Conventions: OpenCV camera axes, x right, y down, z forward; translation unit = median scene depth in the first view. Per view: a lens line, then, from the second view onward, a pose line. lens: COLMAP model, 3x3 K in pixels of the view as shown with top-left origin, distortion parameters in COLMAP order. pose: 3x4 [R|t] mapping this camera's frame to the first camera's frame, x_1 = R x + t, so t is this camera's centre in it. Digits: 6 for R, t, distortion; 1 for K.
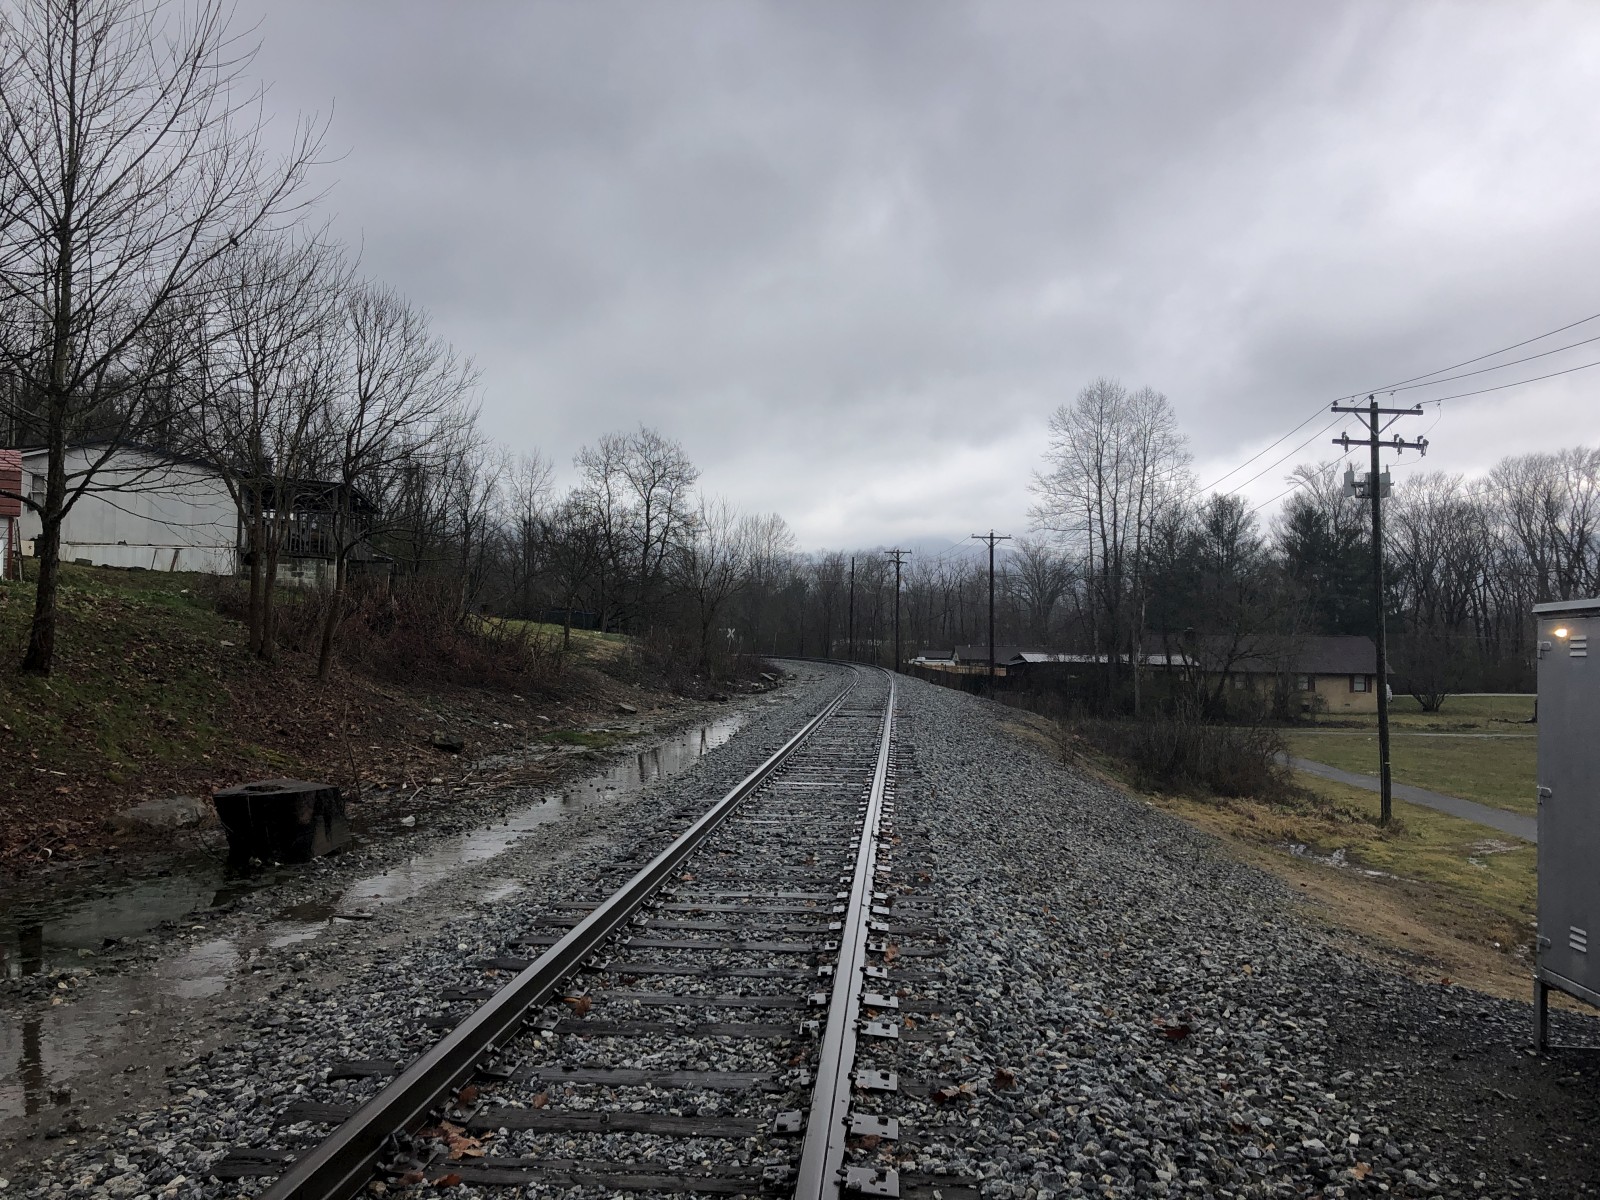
lens RADIAL K [[1305.4, 0, 804.6], [0, 1305.4, 575.0], [0, 0, 1]] dist [-0.000378, 0.046443]
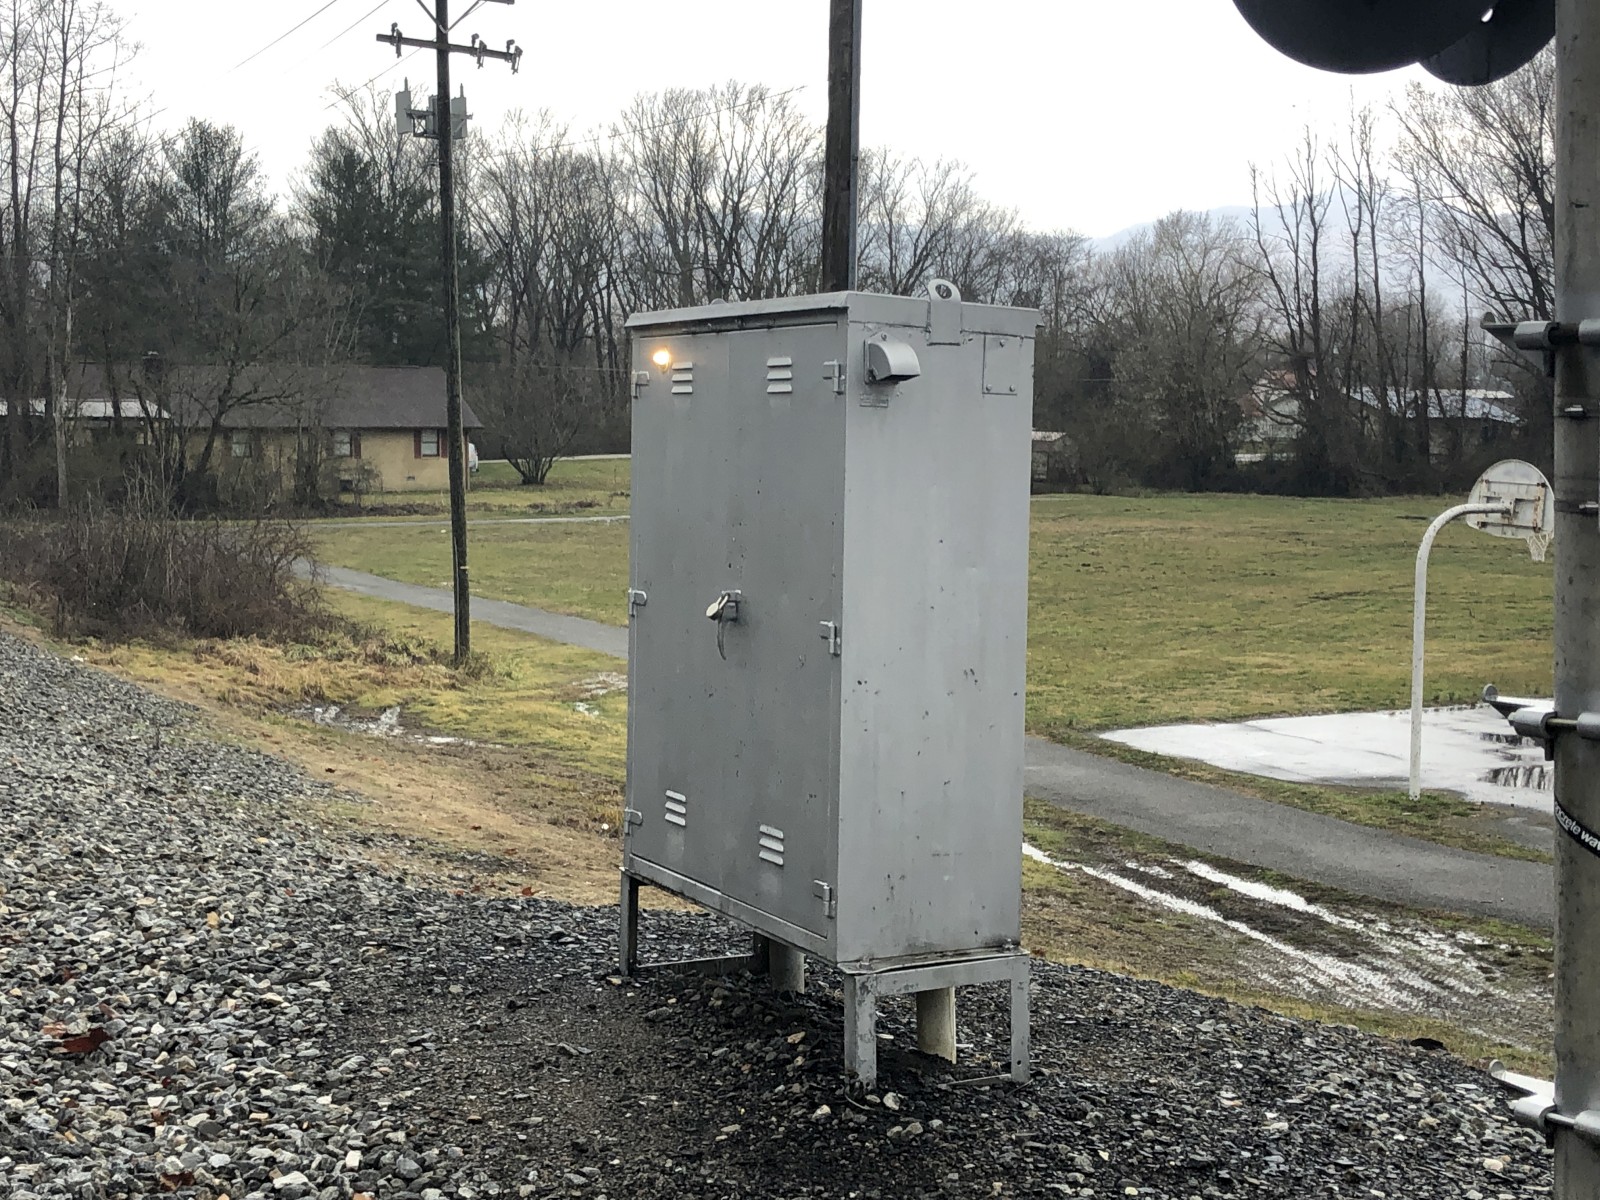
lens RADIAL K [[2242.2, 0, 796.0], [0, 2242.2, 578.0], [0, 0, 1]] dist [0.178318, -0.535270]
pose [[0.846505, -0.052966, 0.529740, 0.019818], [-0.021307, 0.990871, 0.133120, 0.001475], [-0.531955, -0.123973, 0.837648, 0.003788]]
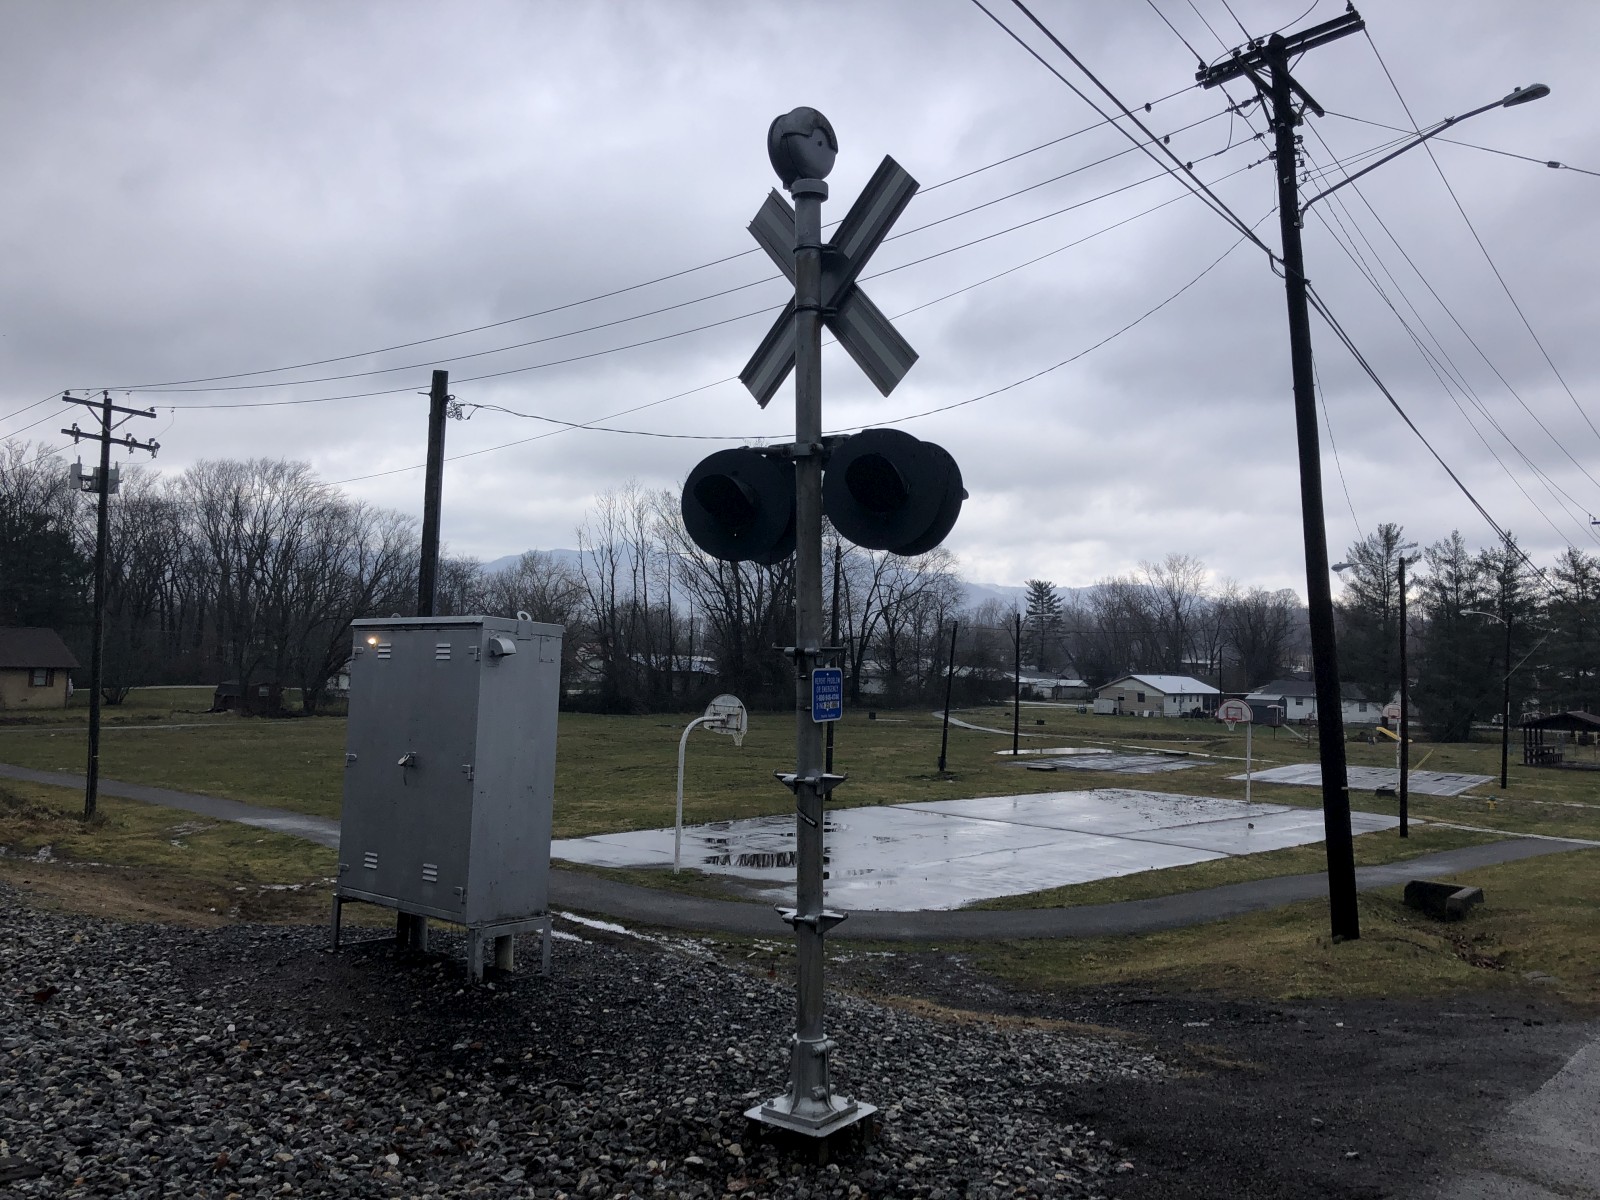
lens RADIAL K [[1293.1, 0, 788.7], [0, 1293.1, 589.1], [0, 0, 1]] dist [0.011906, -0.012007]
pose [[0.602785, 0.045419, 0.796610, -0.164780], [-0.057678, 0.998247, -0.013271, -0.011526], [-0.795816, -0.037947, 0.604348, -0.113289]]
